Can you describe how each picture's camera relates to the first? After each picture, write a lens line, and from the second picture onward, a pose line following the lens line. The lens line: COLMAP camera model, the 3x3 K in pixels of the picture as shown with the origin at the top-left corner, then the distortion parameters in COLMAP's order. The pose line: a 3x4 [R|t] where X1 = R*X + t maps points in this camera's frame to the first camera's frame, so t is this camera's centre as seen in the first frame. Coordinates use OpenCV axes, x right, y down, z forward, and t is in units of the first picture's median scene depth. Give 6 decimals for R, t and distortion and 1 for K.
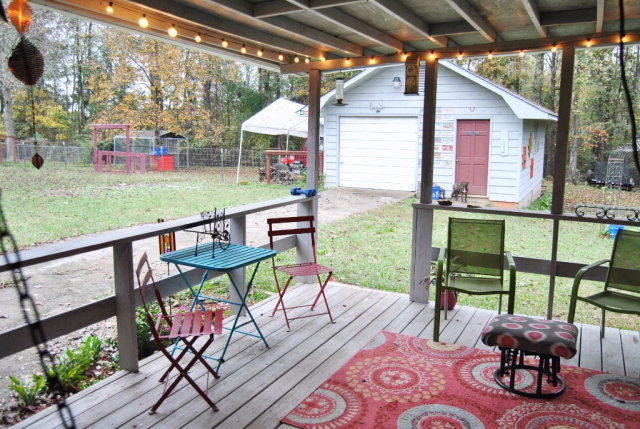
lens RADIAL K [[527.0, 0, 318.3], [0, 527.0, 214.6], [0, 0, 1]] dist [-0.074851, -0.004778]
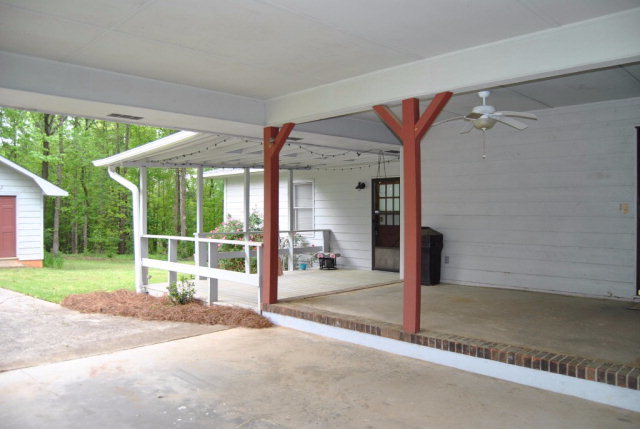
lens RADIAL K [[499.0, 0, 320.5], [0, 499.0, 215.9], [0, 0, 1]] dist [-0.091531, 0.028644]
pose [[0.286439, 0.007365, 0.958070, -2.211132], [0.149498, 0.987379, -0.052286, 0.138640], [-0.946363, 0.158207, 0.281722, -0.070971]]
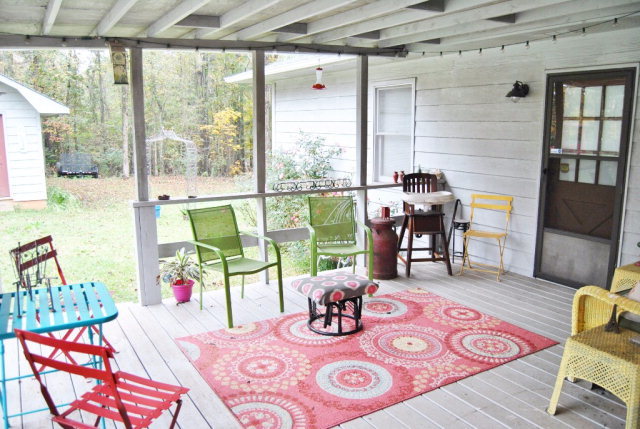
lens RADIAL K [[499.0, 0, 317.3], [0, 499.0, 214.0], [0, 0, 1]] dist [-0.091531, 0.028644]
pose [[0.501801, -0.154395, 0.851093, -0.536694], [0.137690, 0.985653, 0.097624, -0.056047], [-0.853954, 0.068199, 0.515860, 0.368648]]
